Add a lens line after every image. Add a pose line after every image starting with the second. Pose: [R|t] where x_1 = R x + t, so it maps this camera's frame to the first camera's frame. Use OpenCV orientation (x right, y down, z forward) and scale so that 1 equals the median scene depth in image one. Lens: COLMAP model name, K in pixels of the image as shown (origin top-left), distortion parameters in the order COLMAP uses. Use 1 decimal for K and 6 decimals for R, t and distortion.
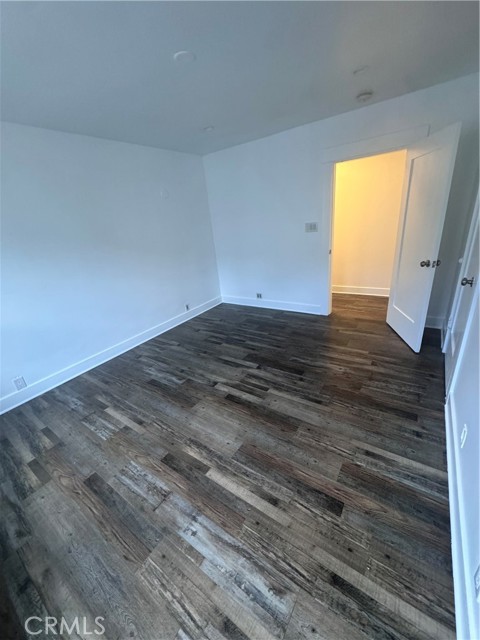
lens RADIAL K [[254.4, 0, 236.9], [0, 254.4, 319.1], [0, 0, 1]] dist [-0.002654, 0.000274]
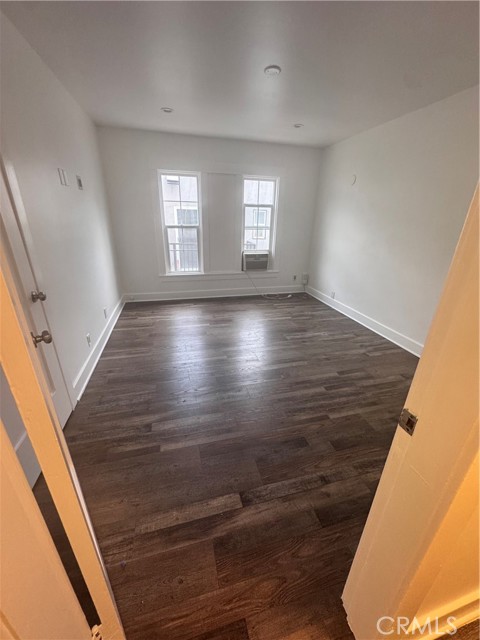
lens RADIAL K [[254.4, 0, 241.0], [0, 254.4, 319.5], [0, 0, 1]] dist [-0.002654, 0.000274]
pose [[-0.642609, 0.368418, -0.671805, 0.611054], [-0.241754, 0.734522, 0.634061, -0.457108], [0.727055, 0.569865, -0.382943, 1.068055]]
